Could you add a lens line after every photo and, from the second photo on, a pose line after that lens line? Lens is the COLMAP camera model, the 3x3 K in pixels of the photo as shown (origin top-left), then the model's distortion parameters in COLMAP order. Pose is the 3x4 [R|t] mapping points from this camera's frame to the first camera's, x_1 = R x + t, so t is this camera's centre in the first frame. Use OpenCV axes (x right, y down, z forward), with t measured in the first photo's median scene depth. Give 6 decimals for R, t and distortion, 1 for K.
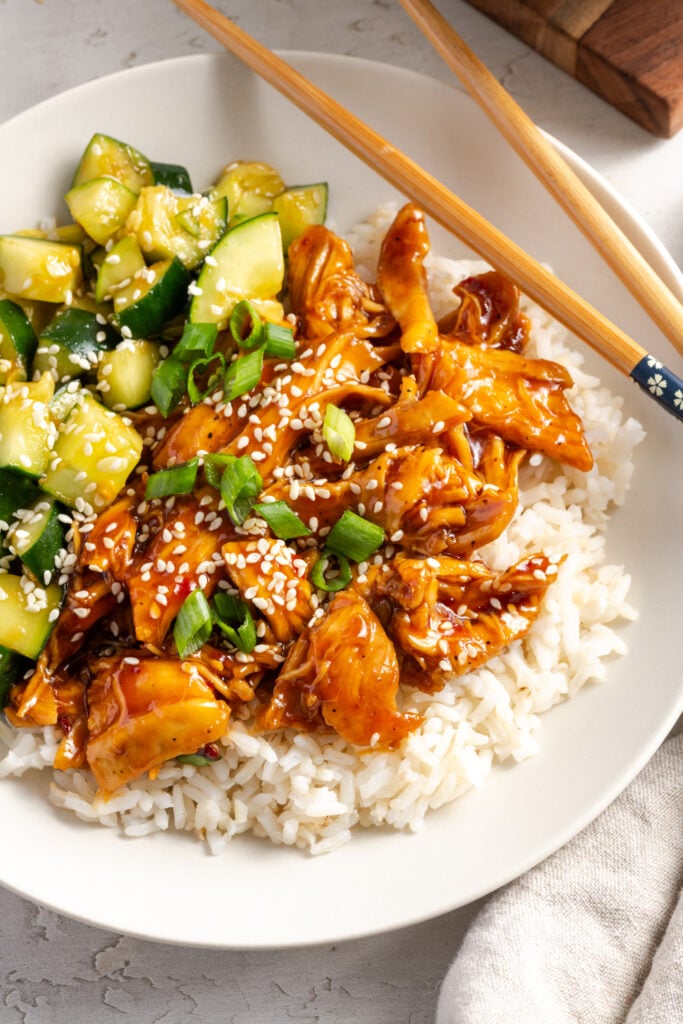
lens RADIAL K [[3504.8, 0, 335.7], [0, 3504.8, 481.0], [0, 0, 1]] dist [0.050478, 0.000000]
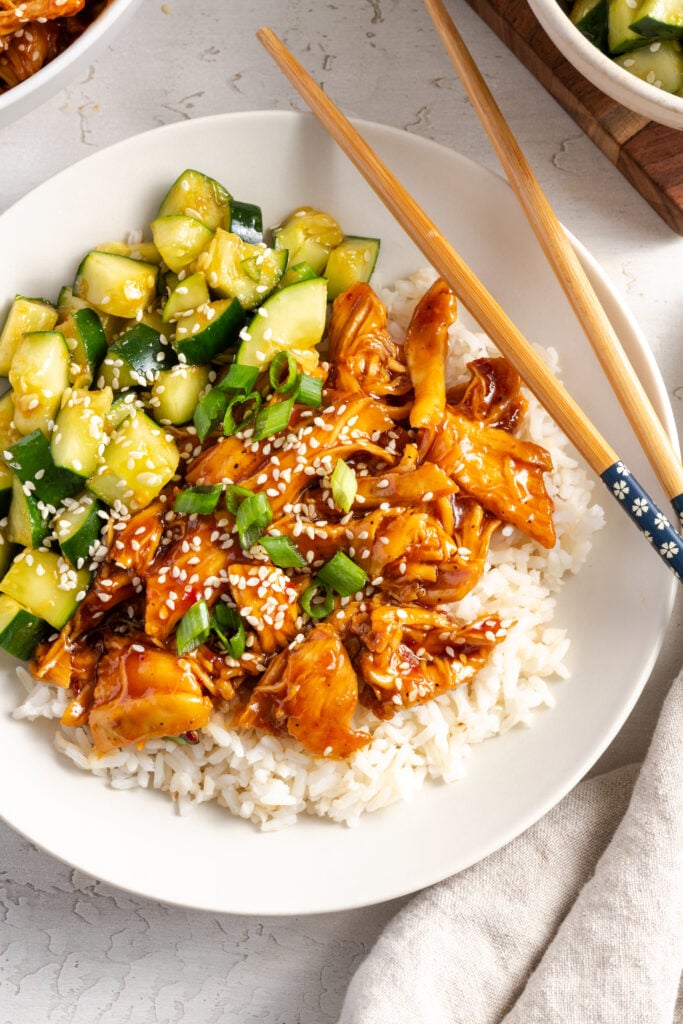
lens RADIAL K [[3504.8, 0, 312.7], [0, 3504.8, 496.1], [0, 0, 1]] dist [0.050478, 0.000000]
pose [[0.984690, 0.170597, -0.035799, 0.033201], [-0.162196, 0.971946, 0.170333, -0.207751], [0.063853, -0.161918, 0.984736, -0.154720]]
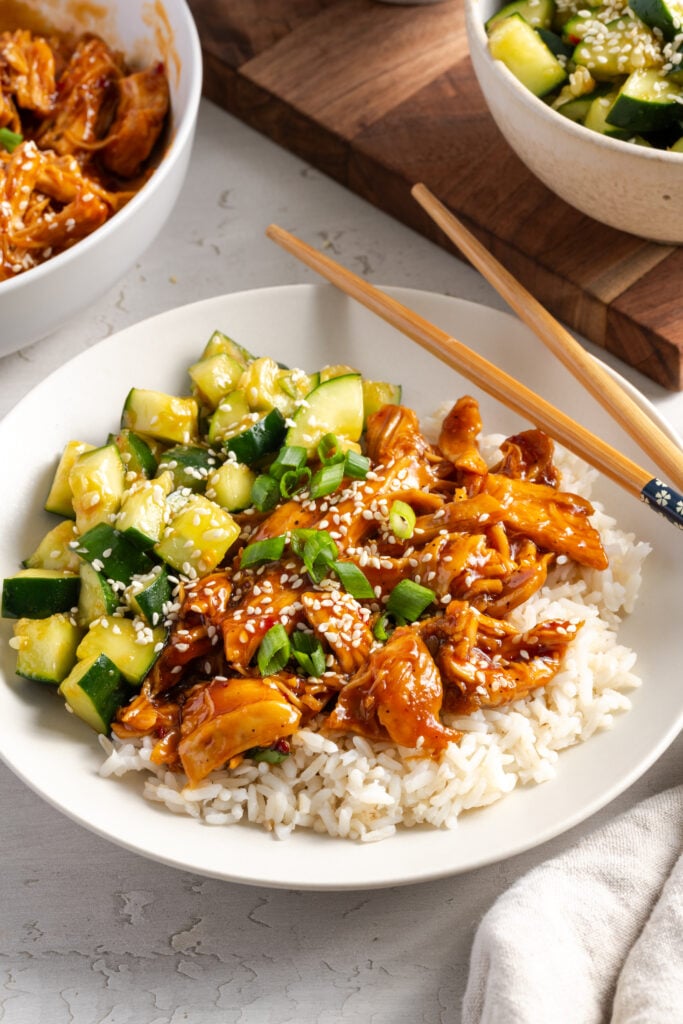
lens RADIAL K [[3504.8, 0, 504.8], [0, 3504.8, 552.2], [0, 0, 1]] dist [0.050478, 0.000000]
pose [[0.998434, 0.050521, 0.024005, 0.007839], [-0.039642, 0.941910, -0.333518, 0.402988], [-0.039460, 0.332045, 0.942438, -0.151607]]
